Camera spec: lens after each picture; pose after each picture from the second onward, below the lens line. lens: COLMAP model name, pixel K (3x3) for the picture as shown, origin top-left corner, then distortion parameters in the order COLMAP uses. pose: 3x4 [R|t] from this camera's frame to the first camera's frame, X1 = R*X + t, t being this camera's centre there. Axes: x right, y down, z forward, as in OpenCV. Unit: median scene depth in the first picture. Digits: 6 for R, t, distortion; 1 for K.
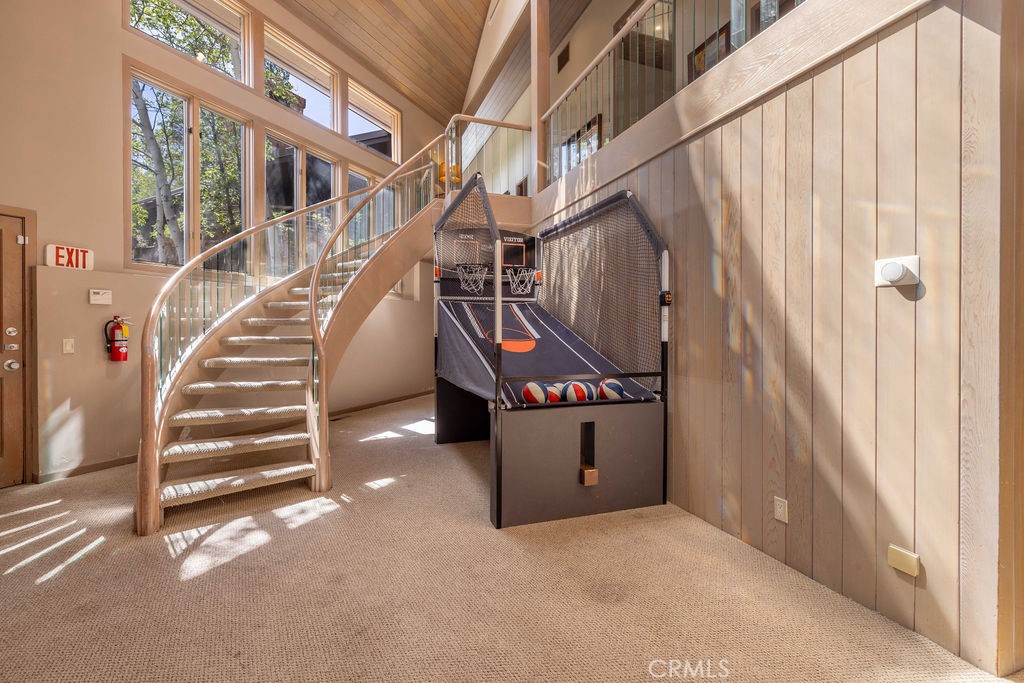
lens RADIAL K [[426.0, 0, 513.0], [0, 426.0, 331.1], [0, 0, 1]] dist [-0.000784, 0.000104]
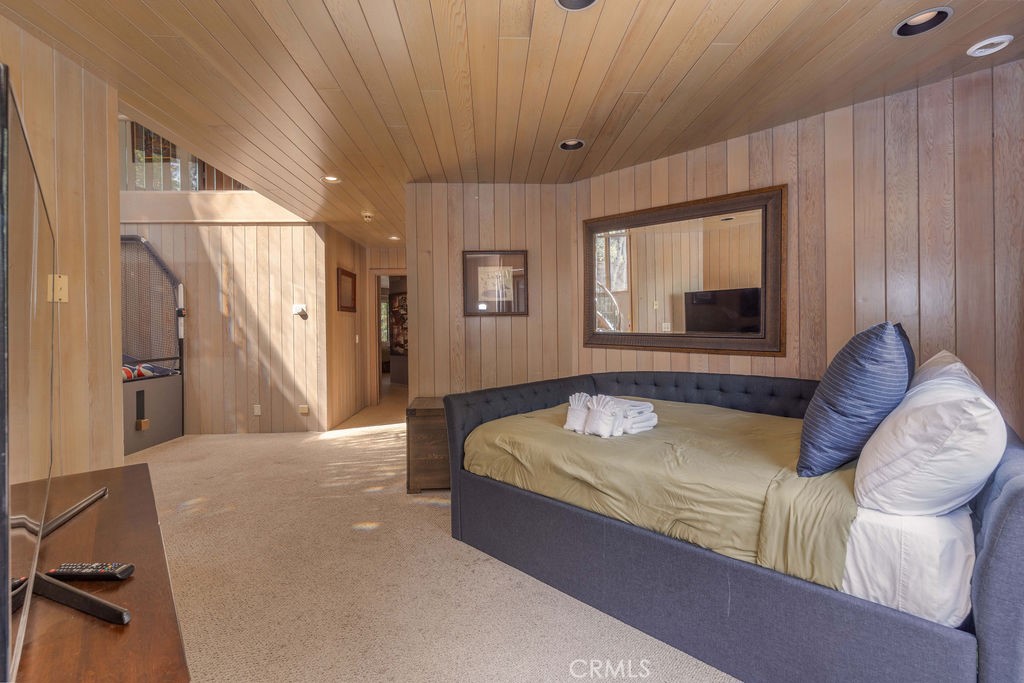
lens RADIAL K [[426.0, 0, 513.0], [0, 426.0, 331.1], [0, 0, 1]] dist [-0.000784, 0.000104]
pose [[0.276673, -0.014122, 0.960860, -0.892487], [0.015979, 0.999821, 0.010093, 0.000450], [-0.960831, 0.012561, 0.276849, -0.715461]]
